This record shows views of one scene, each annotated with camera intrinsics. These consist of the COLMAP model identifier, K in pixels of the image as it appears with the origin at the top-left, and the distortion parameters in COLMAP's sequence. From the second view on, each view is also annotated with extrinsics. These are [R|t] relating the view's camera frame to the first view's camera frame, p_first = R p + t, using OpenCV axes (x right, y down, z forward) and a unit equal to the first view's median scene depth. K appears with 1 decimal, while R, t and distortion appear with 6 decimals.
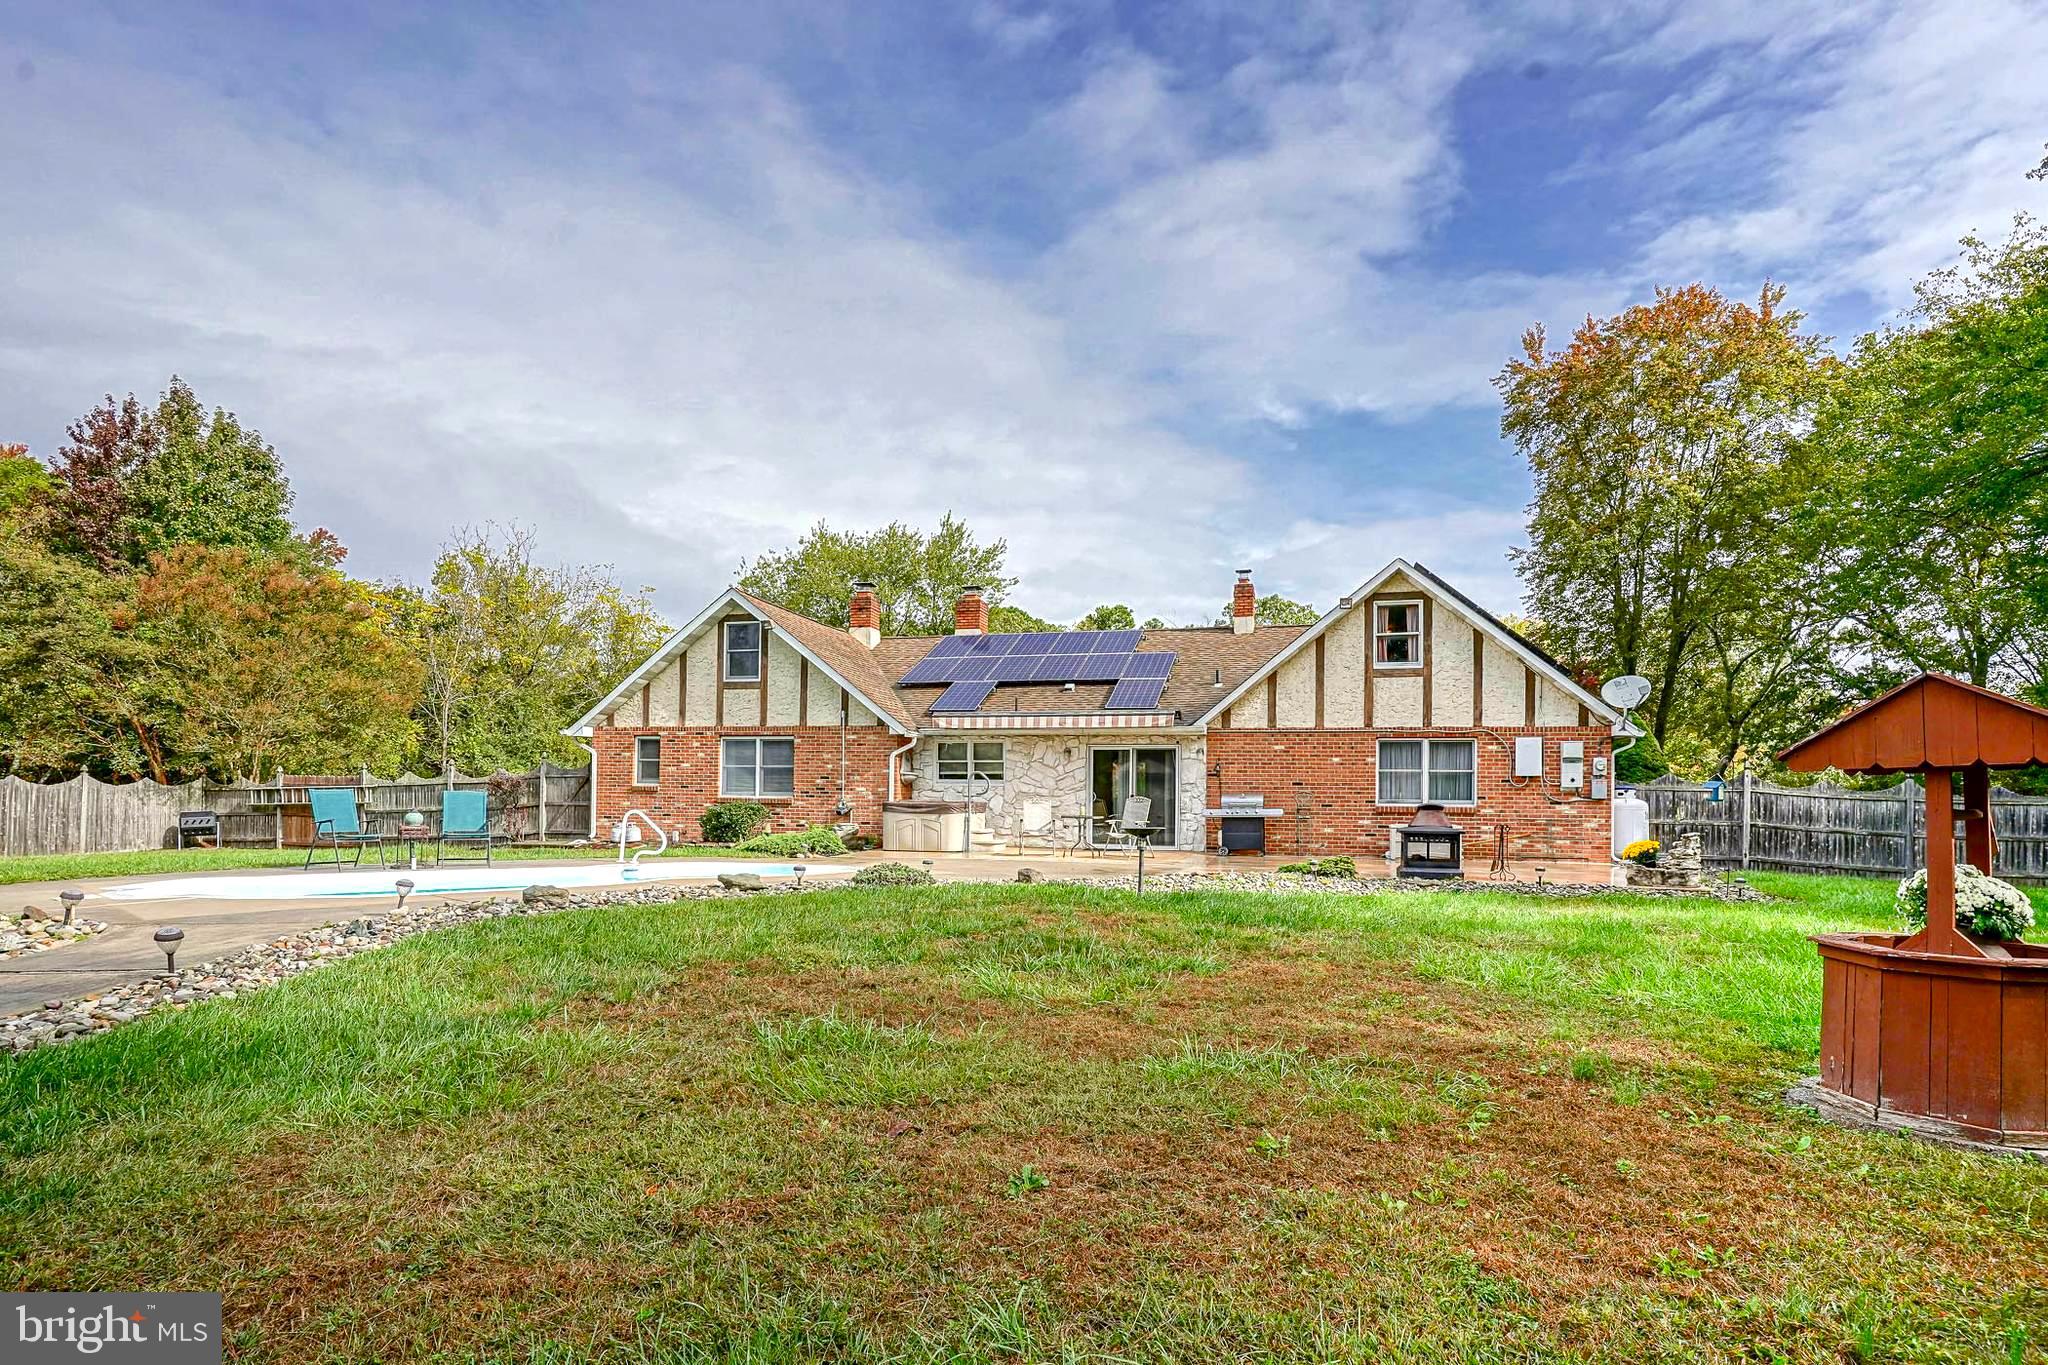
lens RADIAL K [[986.7, 0, 1044.2], [0, 986.7, 795.8], [0, 0, 1]] dist [-0.012999, 0.006875]
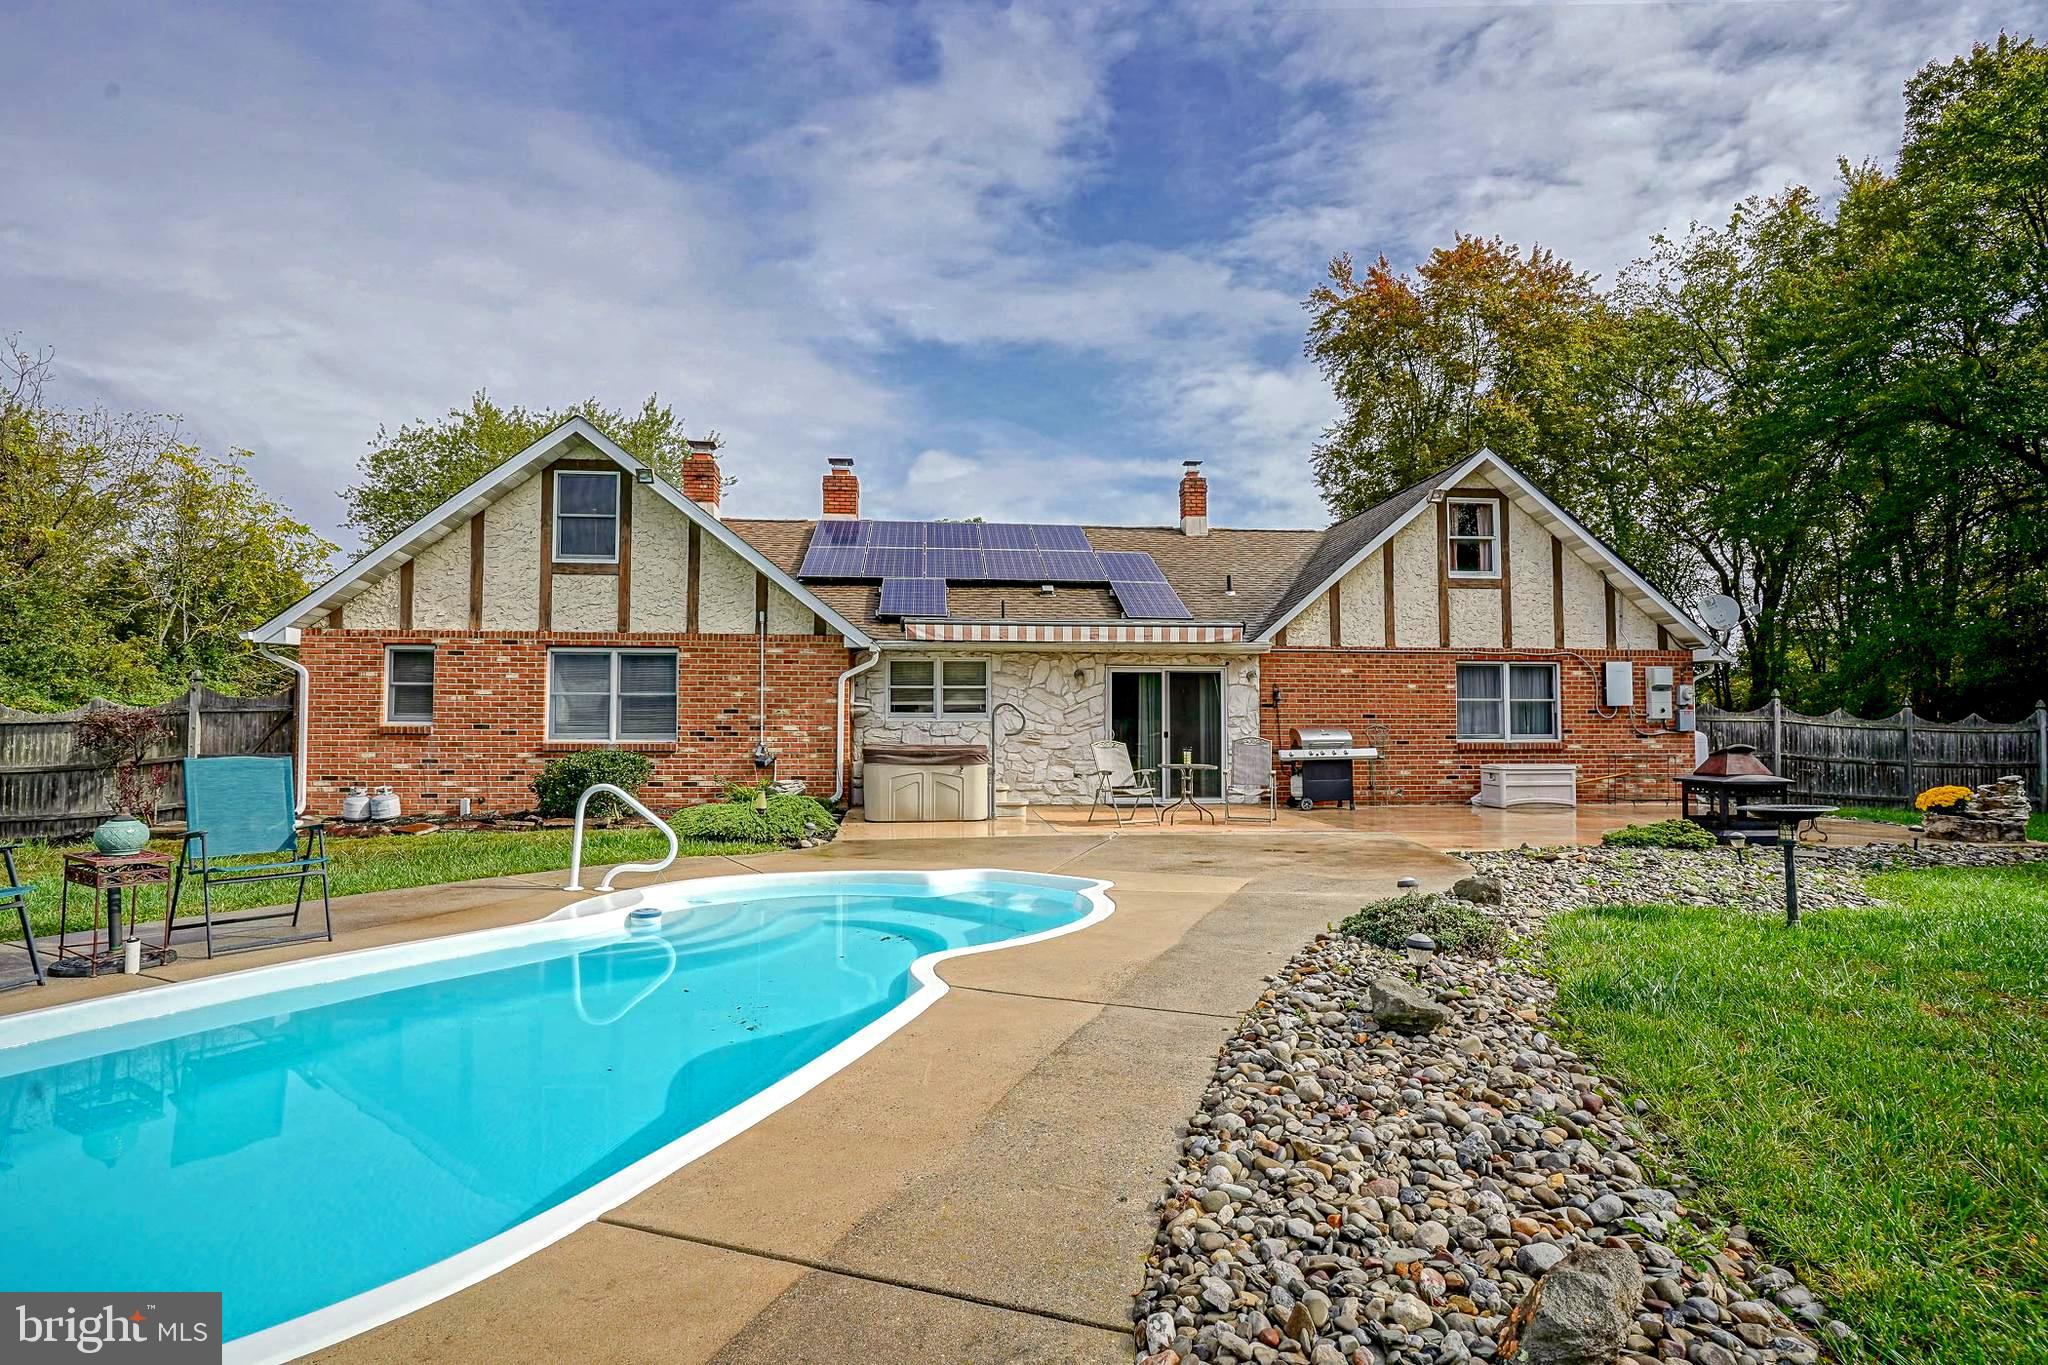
lens RADIAL K [[986.7, 0, 1023.0], [0, 986.7, 691.5], [0, 0, 1]] dist [-0.012999, 0.006875]
pose [[0.942911, 0.001025, 0.333042, -0.264811], [0.008517, 0.999594, -0.027191, -0.012152], [-0.332935, 0.028475, 0.942520, 0.314346]]
